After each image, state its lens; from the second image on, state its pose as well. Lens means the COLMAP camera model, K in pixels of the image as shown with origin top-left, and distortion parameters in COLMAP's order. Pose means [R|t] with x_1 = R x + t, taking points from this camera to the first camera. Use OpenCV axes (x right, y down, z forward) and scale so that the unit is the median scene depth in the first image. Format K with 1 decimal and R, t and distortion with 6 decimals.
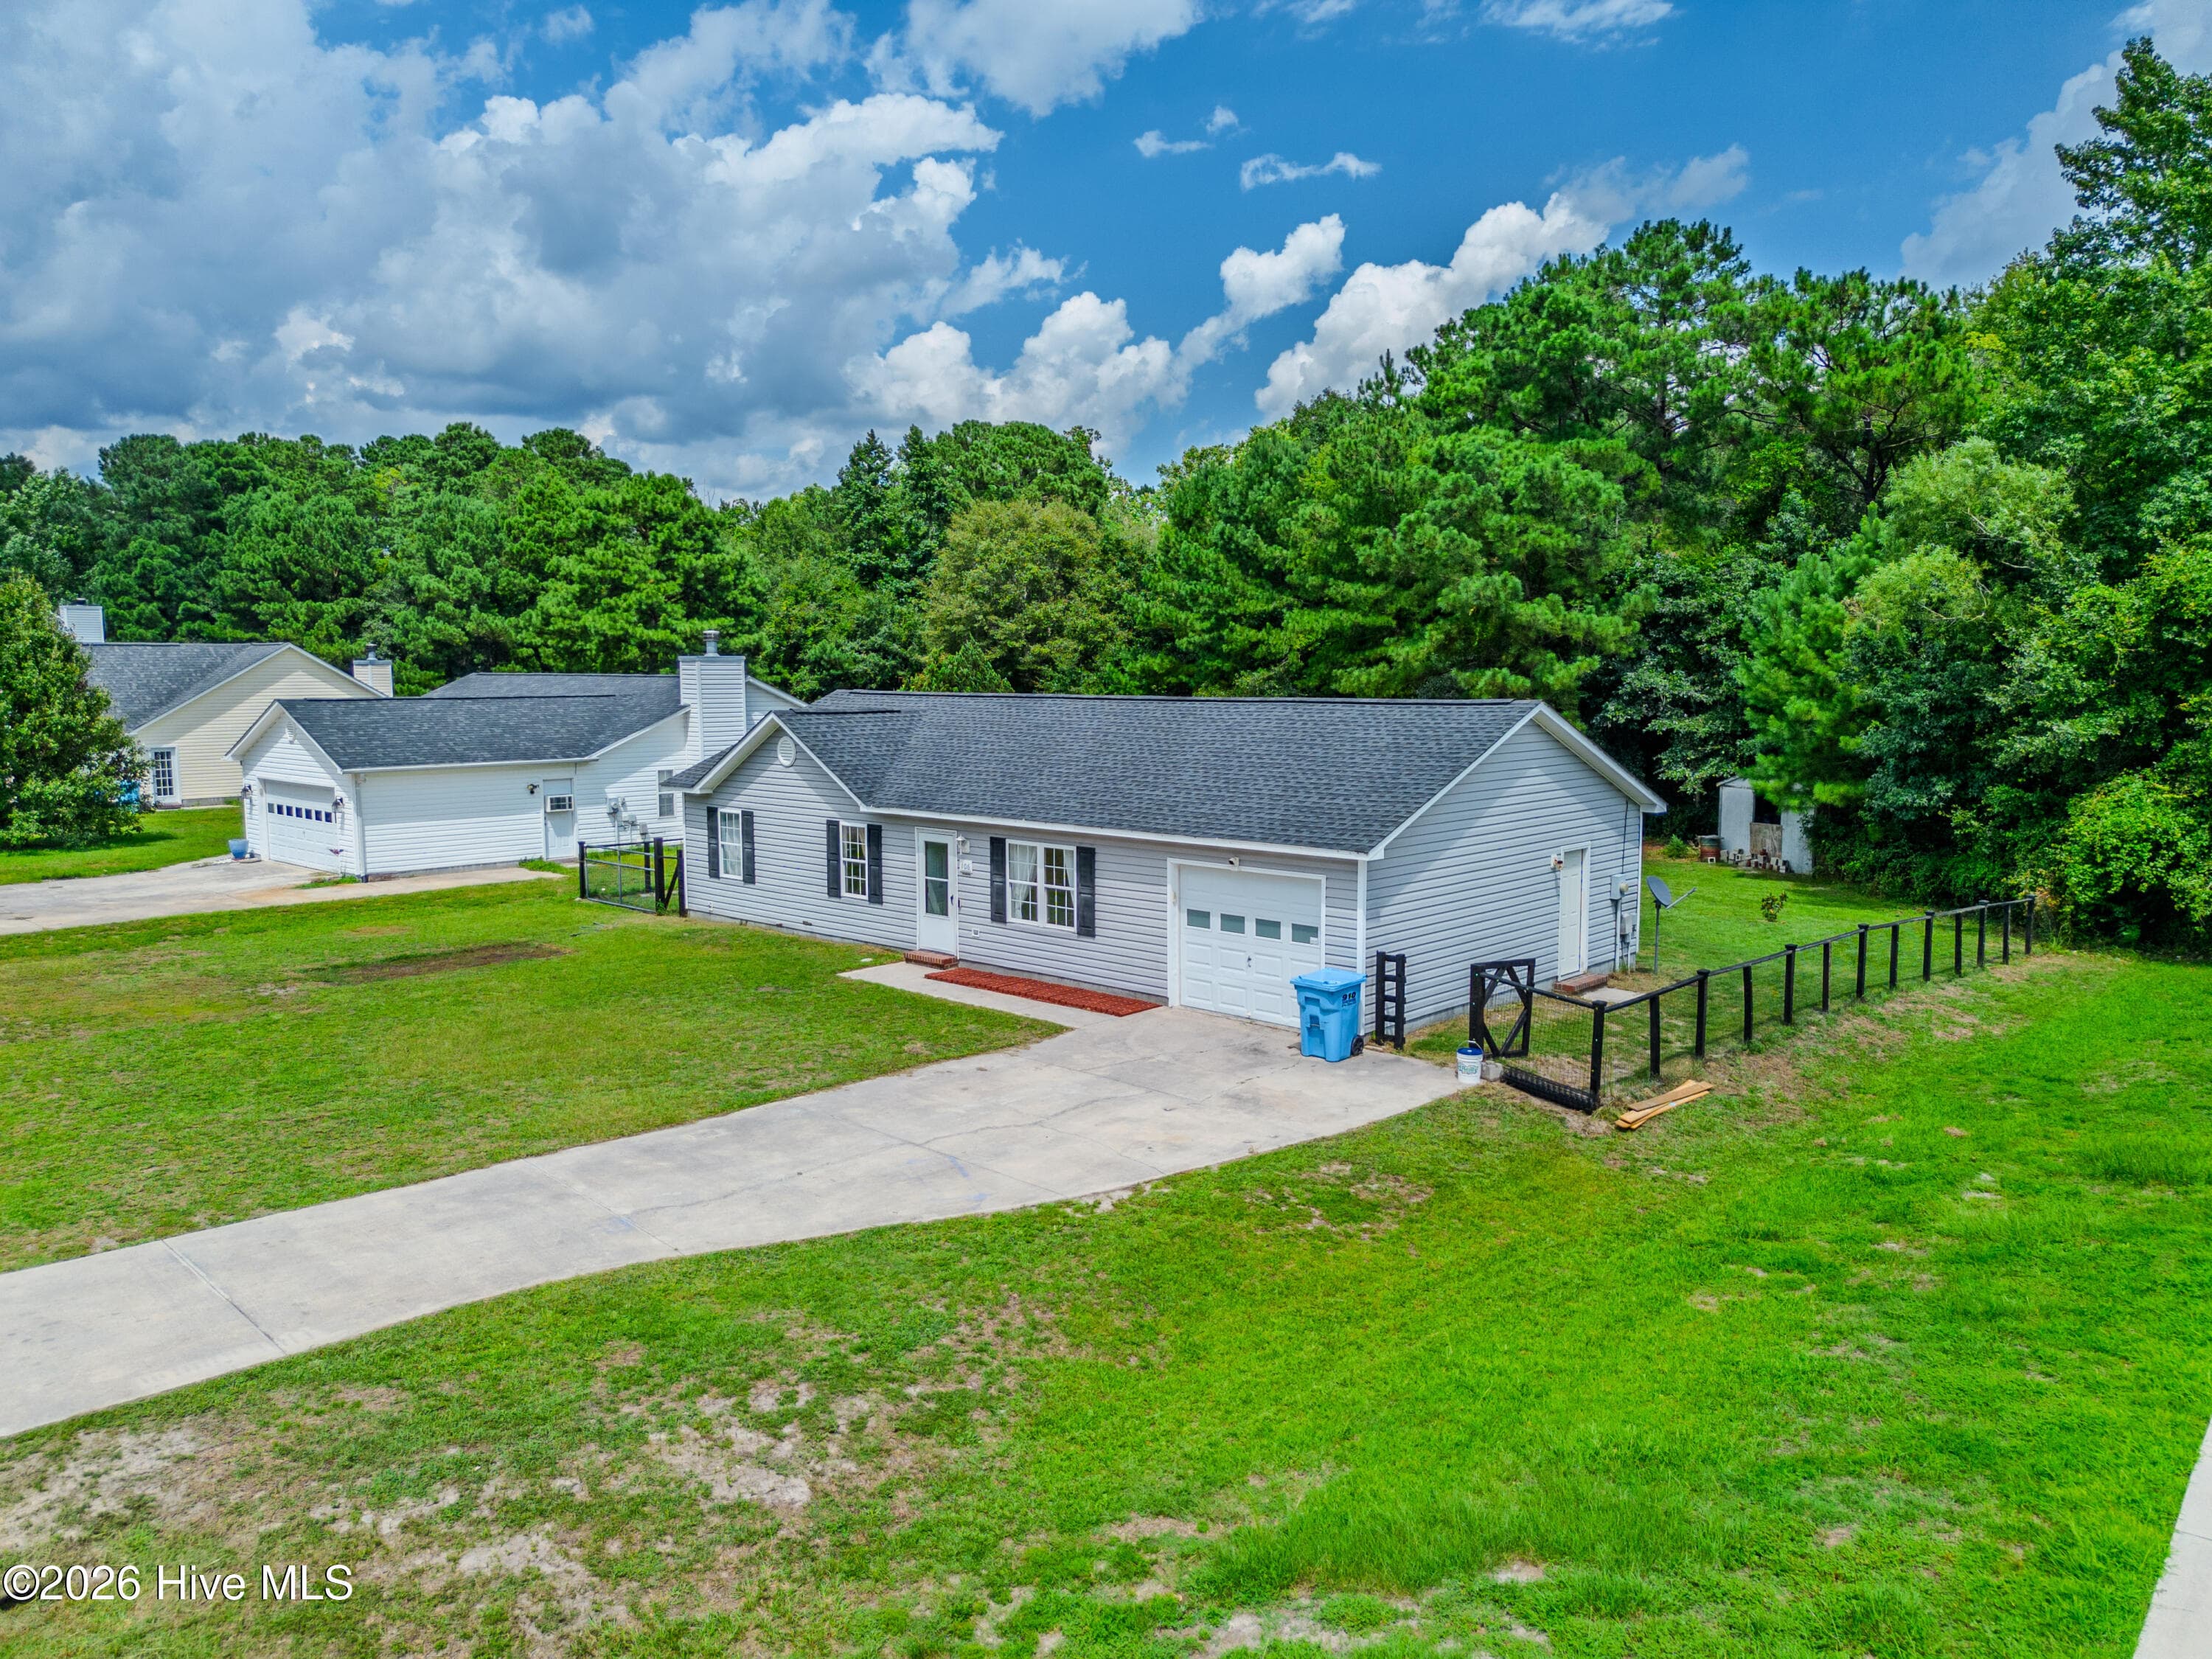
lens RADIAL K [[1595.4, 0, 1106.0], [0, 1595.4, 829.5], [0, 0, 1]] dist [0.100541, -0.119590]
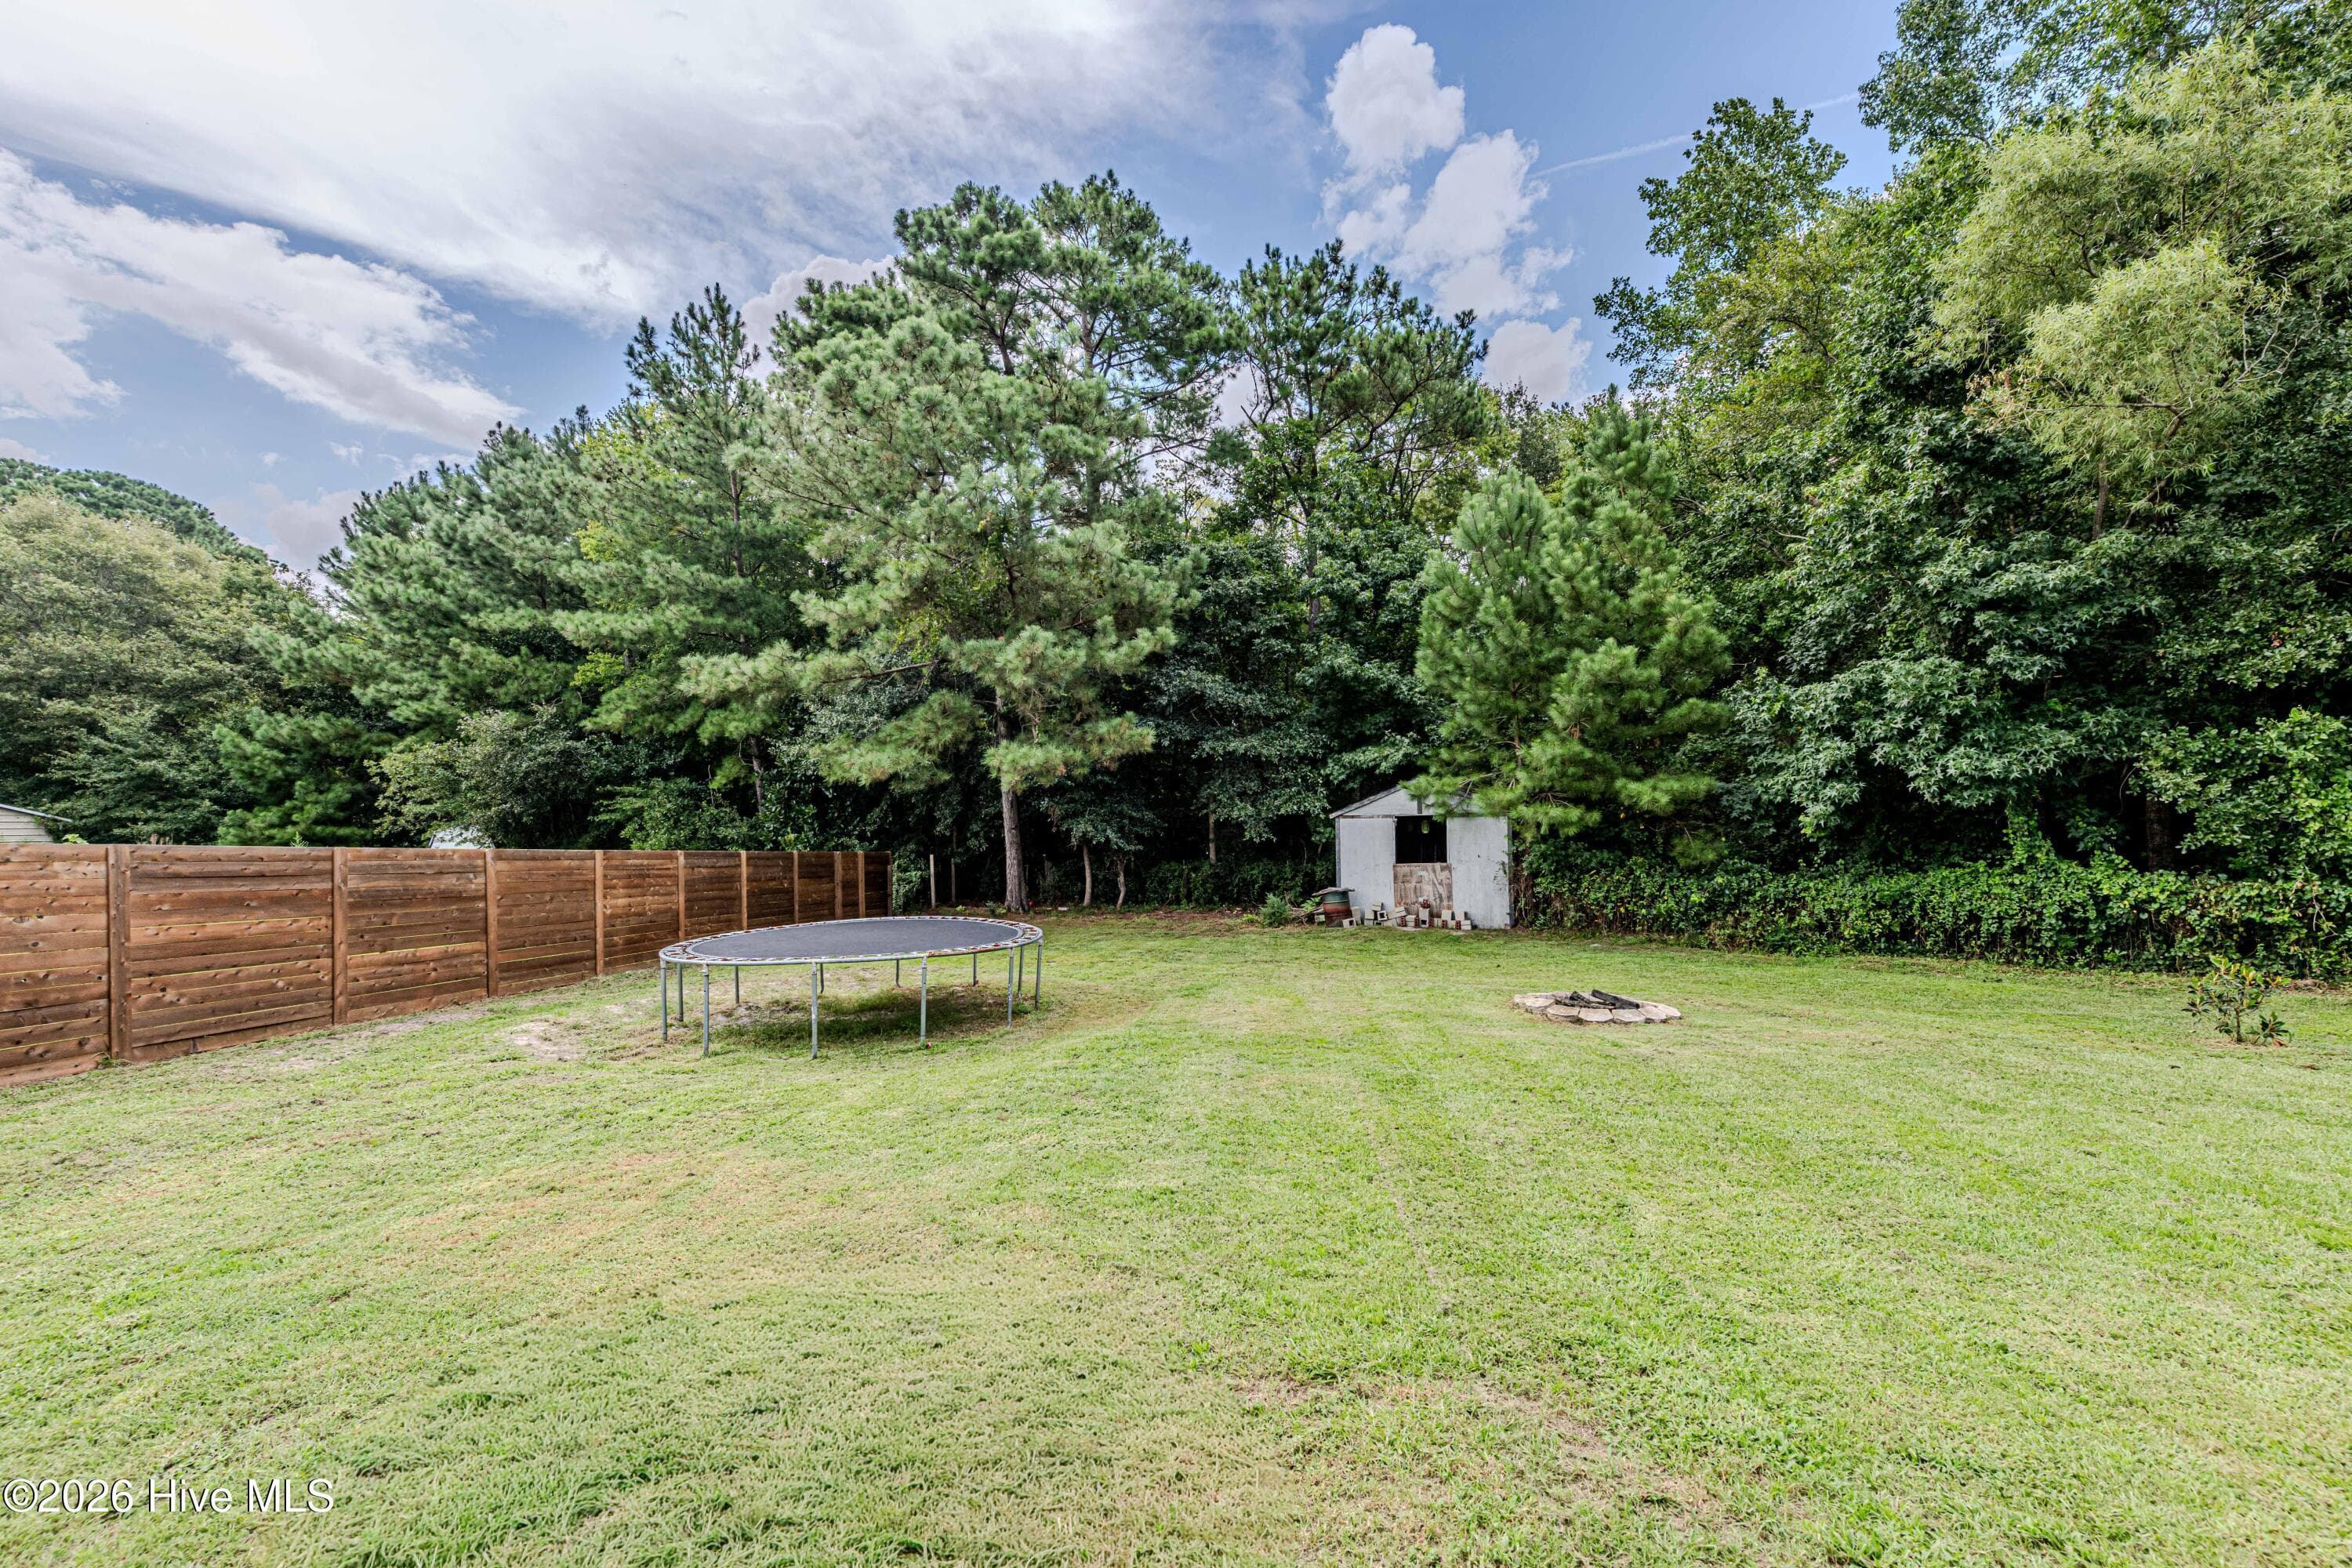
lens RADIAL K [[919.7, 0, 1189.0], [0, 919.7, 813.1], [0, 0, 1]] dist [-0.000510, -0.000116]
pose [[0.727532, 0.002720, 0.686068, 0.089248], [0.081812, 0.992513, -0.090691, 0.004285], [-0.681178, 0.122109, 0.721862, 1.255432]]
